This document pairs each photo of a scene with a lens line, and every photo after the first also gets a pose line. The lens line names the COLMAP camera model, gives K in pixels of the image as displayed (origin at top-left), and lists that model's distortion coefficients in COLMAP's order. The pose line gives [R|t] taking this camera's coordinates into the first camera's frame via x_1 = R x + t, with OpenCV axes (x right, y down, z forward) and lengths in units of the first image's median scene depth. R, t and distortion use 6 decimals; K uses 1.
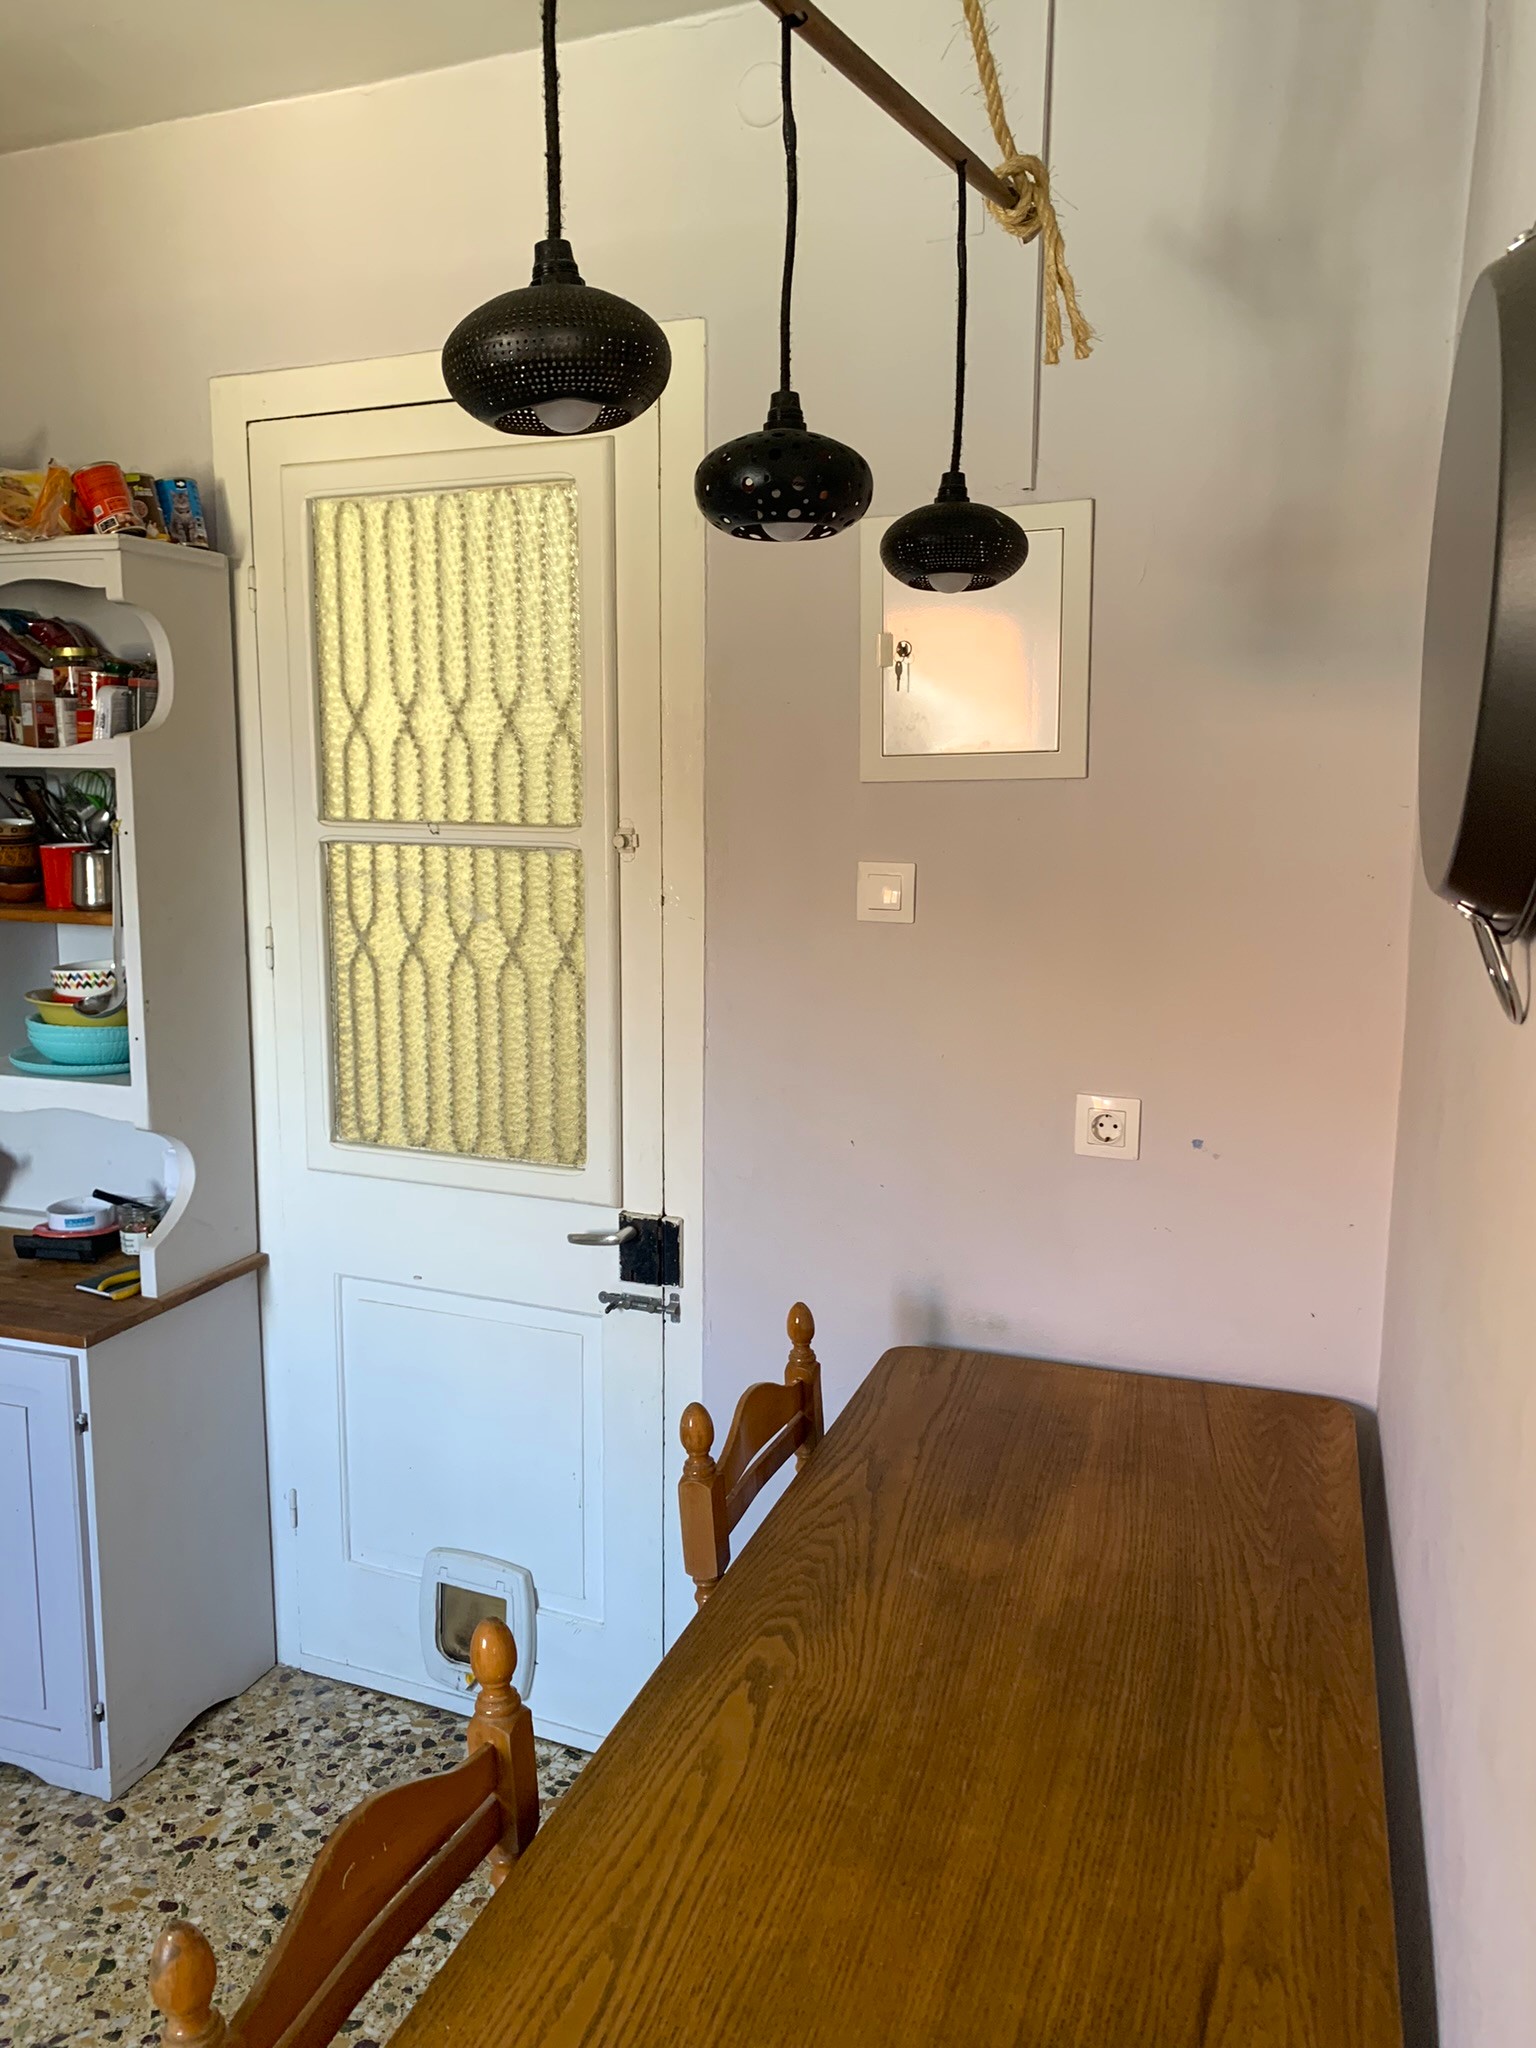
lens RADIAL K [[1545.8, 0, 729.4], [0, 1545.8, 1033.8], [0, 0, 1]] dist [0.053177, -0.045144]
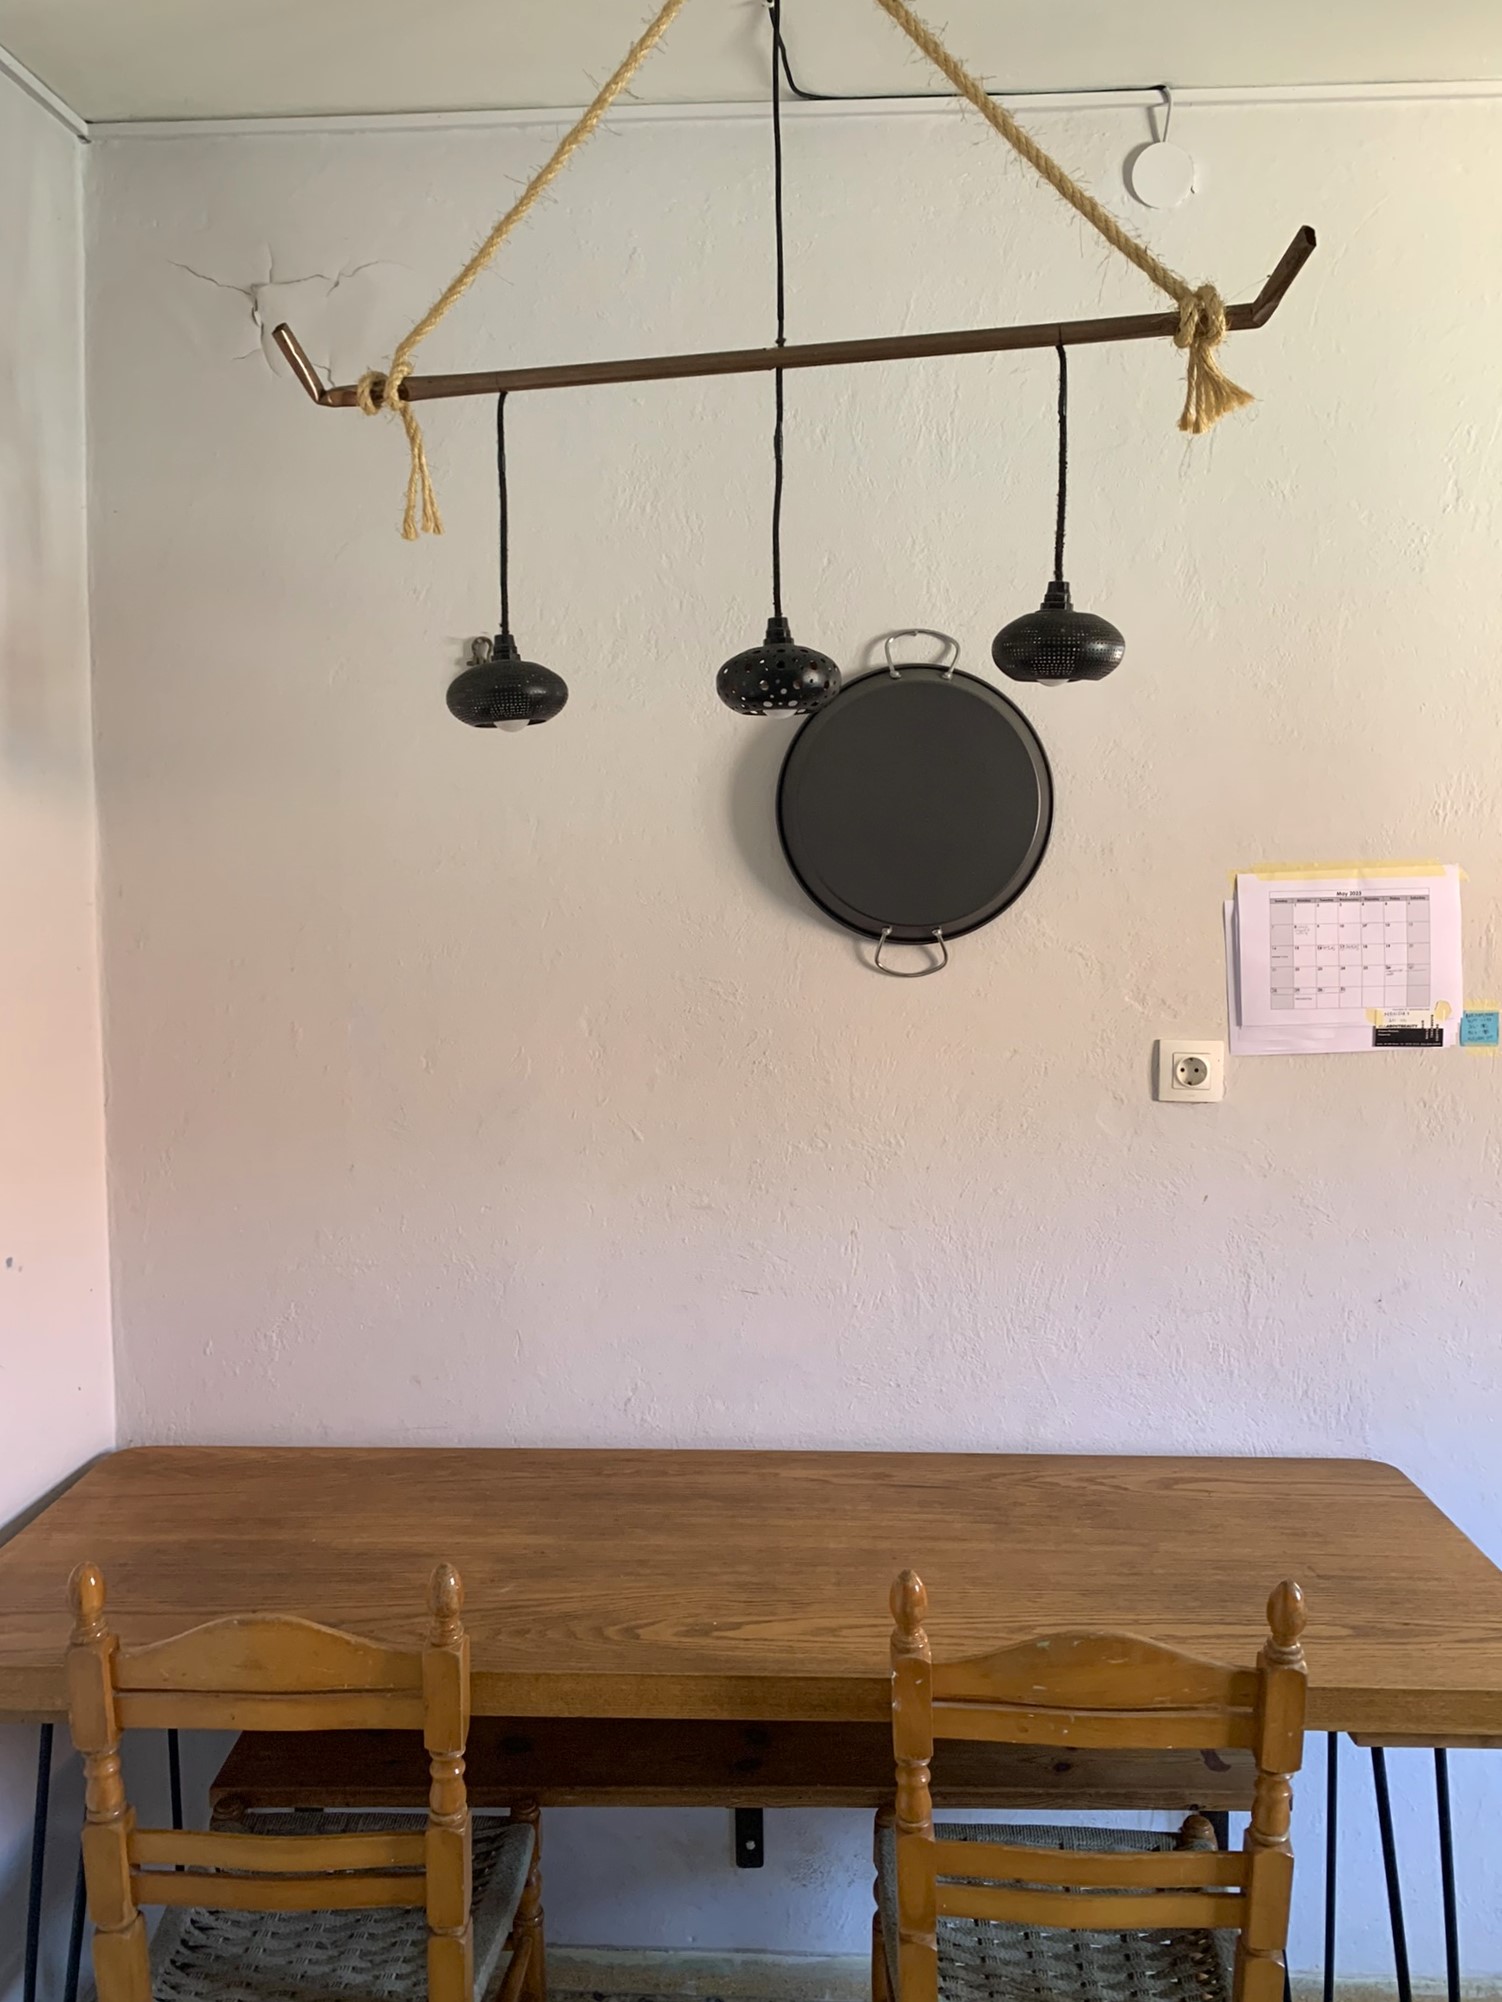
lens RADIAL K [[1576.2, 0, 751.0], [0, 1576.2, 1001.0], [0, 0, 1]] dist [0.087634, -0.095847]
pose [[-0.297893, -0.079894, 0.951250, -0.635568], [0.154365, 0.979345, 0.130595, -0.120953], [-0.942036, 0.185743, -0.279408, 0.694957]]
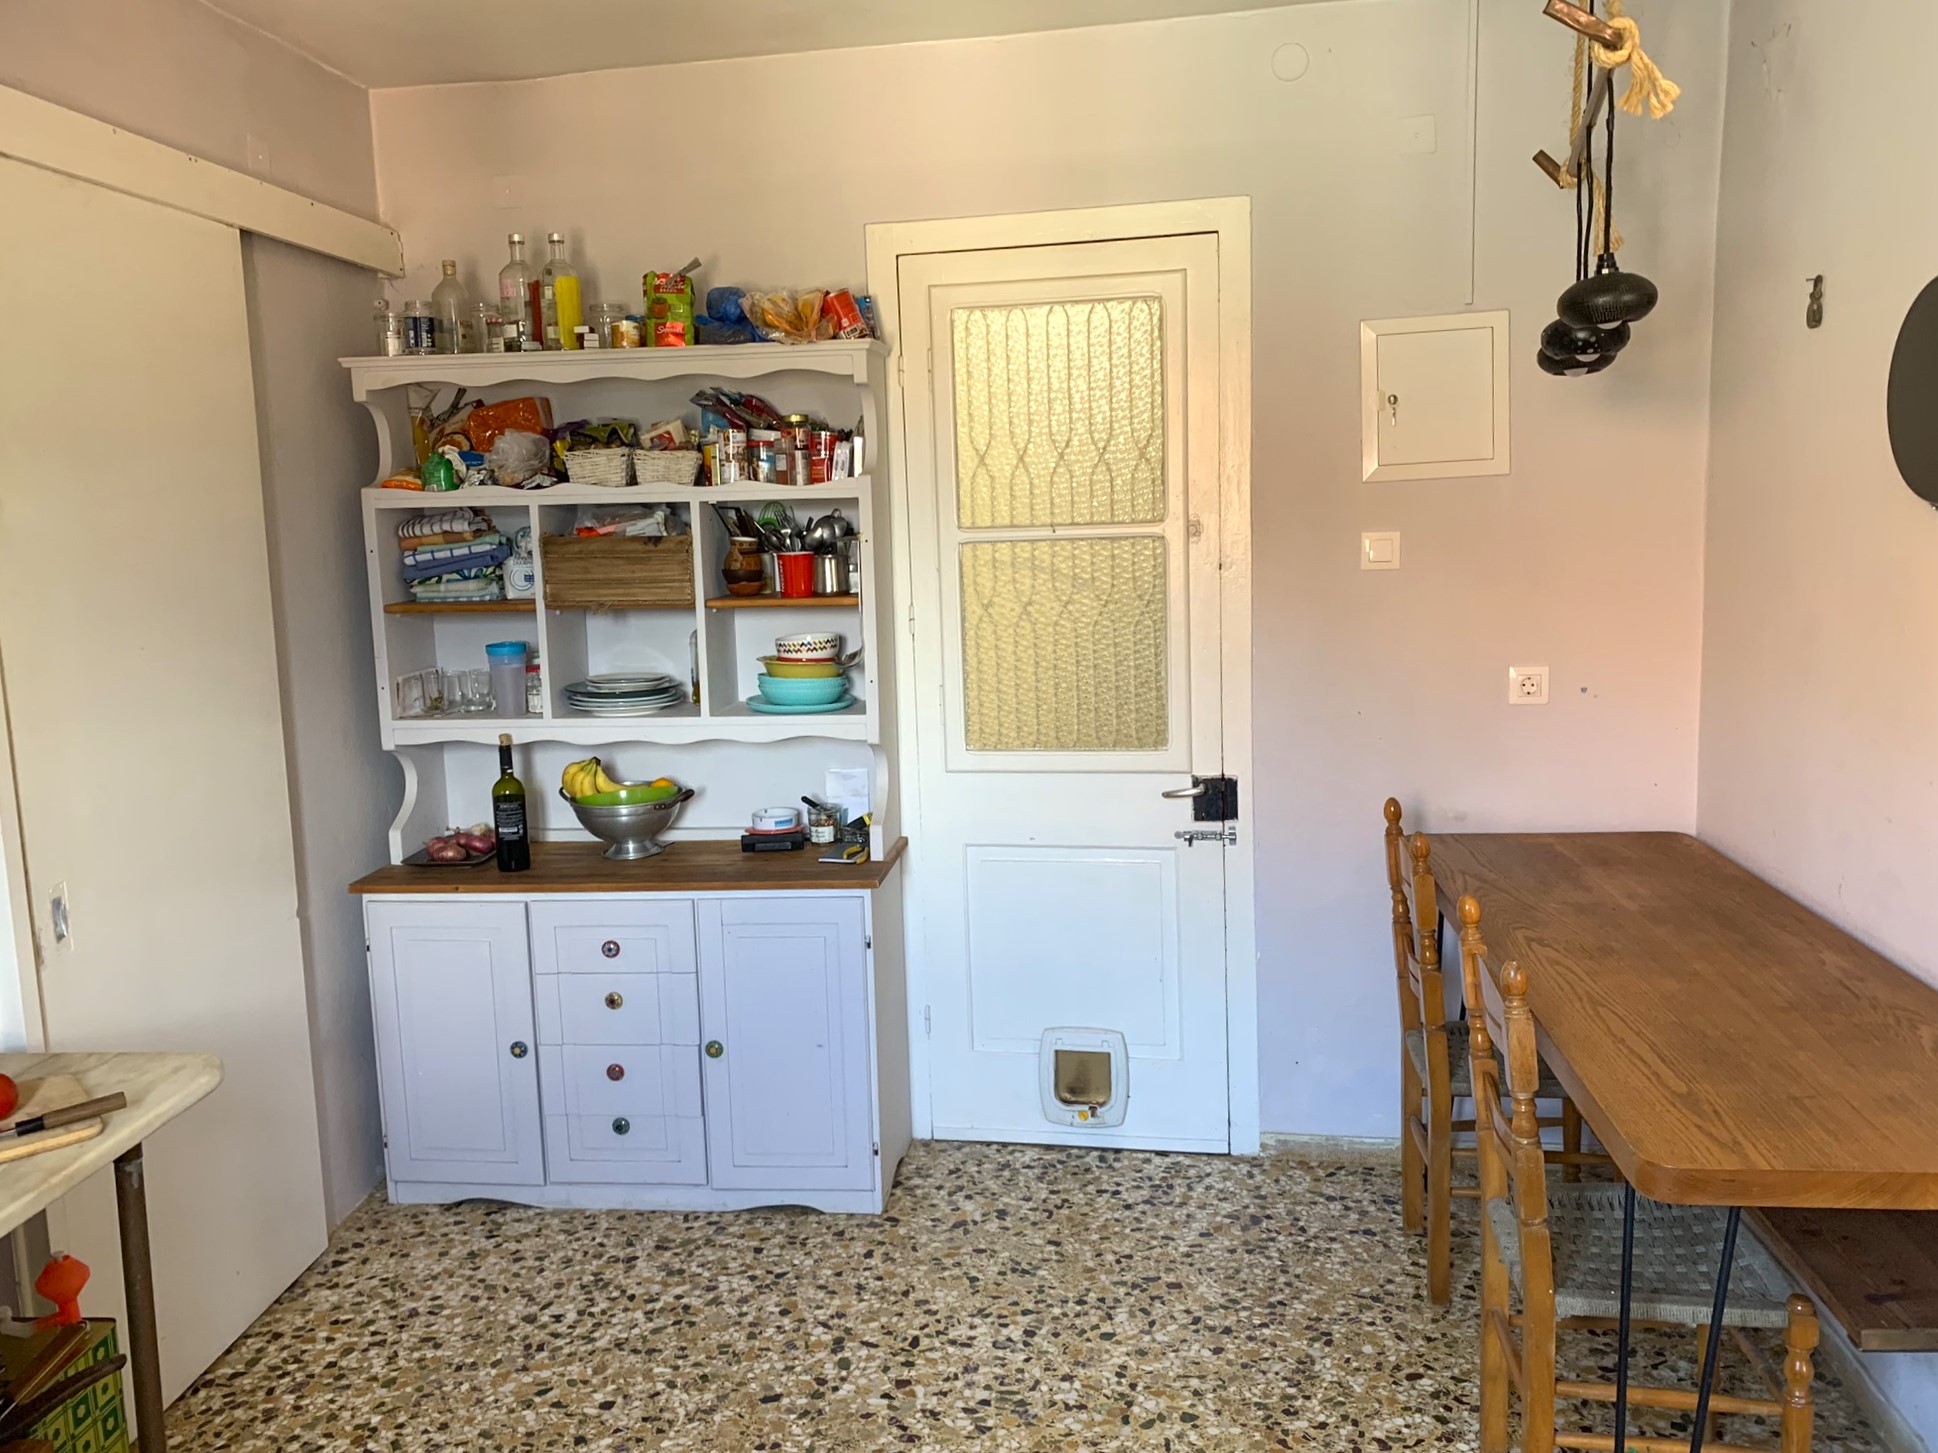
lens RADIAL K [[1525.8, 0, 971.7], [0, 1525.8, 716.4], [0, 0, 1]] dist [0.087634, -0.095847]
pose [[0.975609, -0.068662, 0.208502, -0.596732], [0.073114, 0.997229, -0.013710, 0.063302], [-0.206983, 0.028620, 0.977926, -0.420697]]
